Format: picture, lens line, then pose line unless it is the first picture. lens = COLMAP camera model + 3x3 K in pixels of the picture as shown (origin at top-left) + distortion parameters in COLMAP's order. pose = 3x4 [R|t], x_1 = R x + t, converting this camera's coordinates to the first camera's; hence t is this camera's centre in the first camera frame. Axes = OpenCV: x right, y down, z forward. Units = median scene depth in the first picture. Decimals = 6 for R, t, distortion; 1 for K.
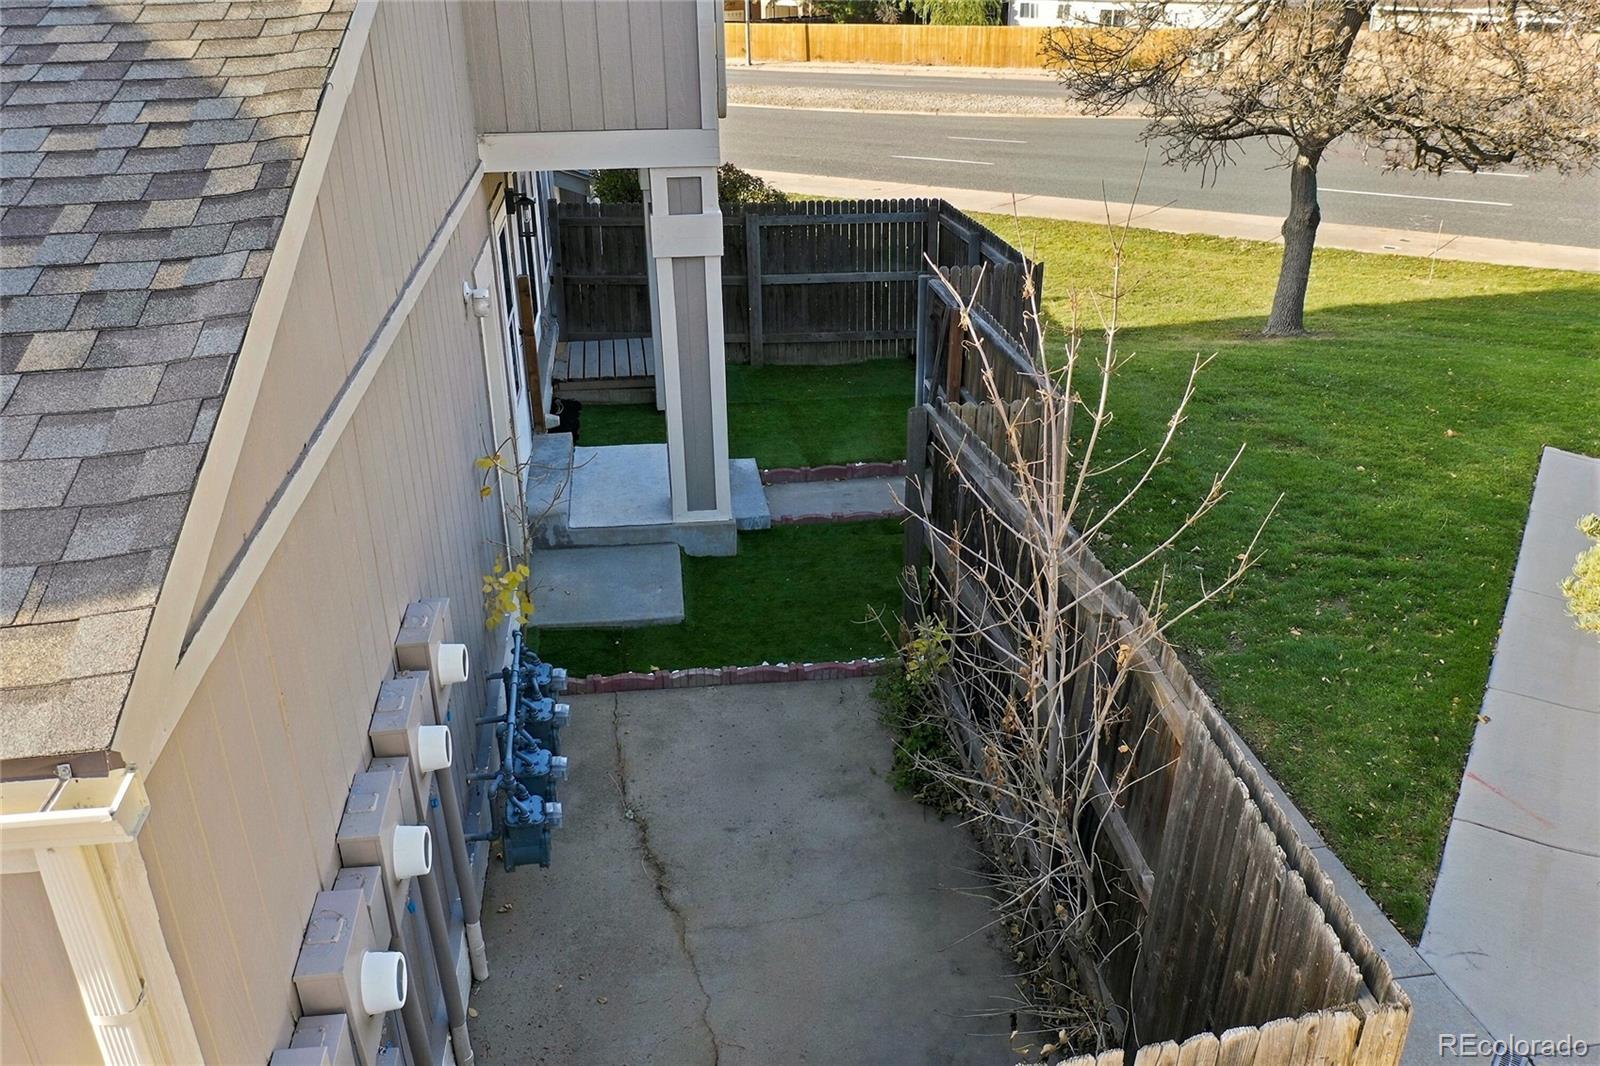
lens RADIAL K [[1252.3, 0, 800.9], [0, 1252.3, 541.8], [0, 0, 1]] dist [-0.014472, -0.036326]
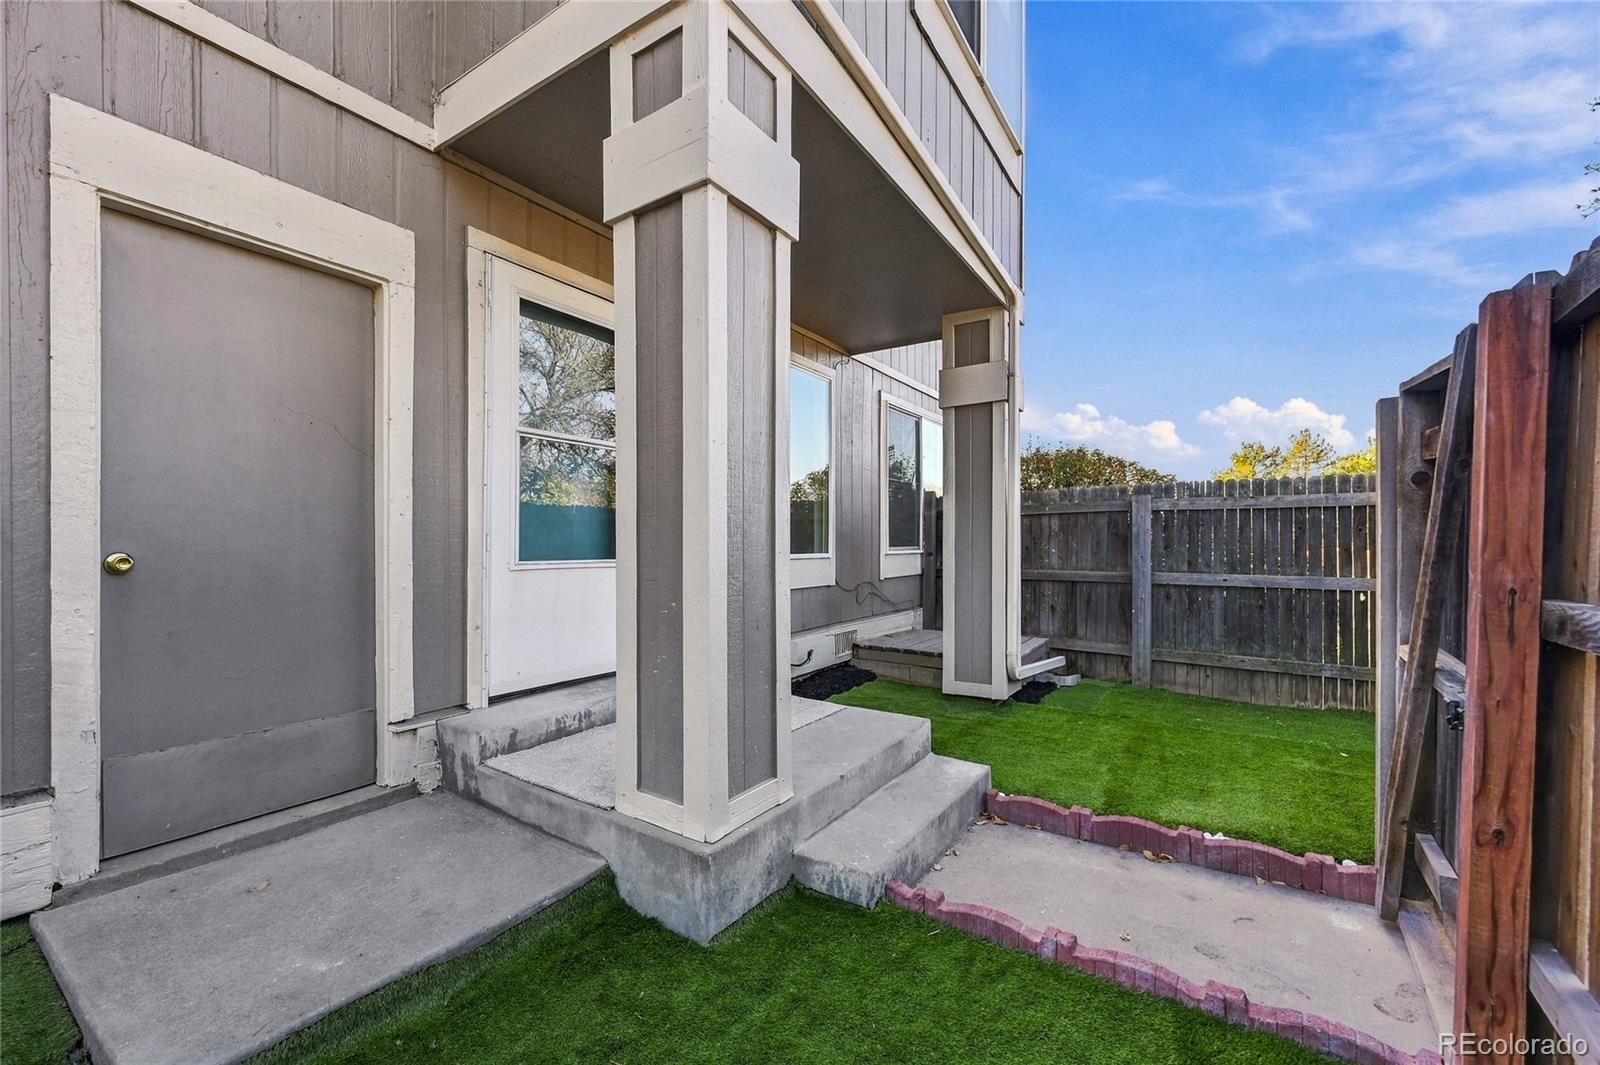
lens RADIAL K [[654.6, 0, 796.1], [0, 654.6, 547.1], [0, 0, 1]] dist [-0.000896, -0.000046]
pose [[0.749741, 0.012481, -0.661614, 0.073202], [-0.288366, 0.906057, -0.309685, -0.032721], [0.595595, 0.422971, 0.682907, 0.573257]]
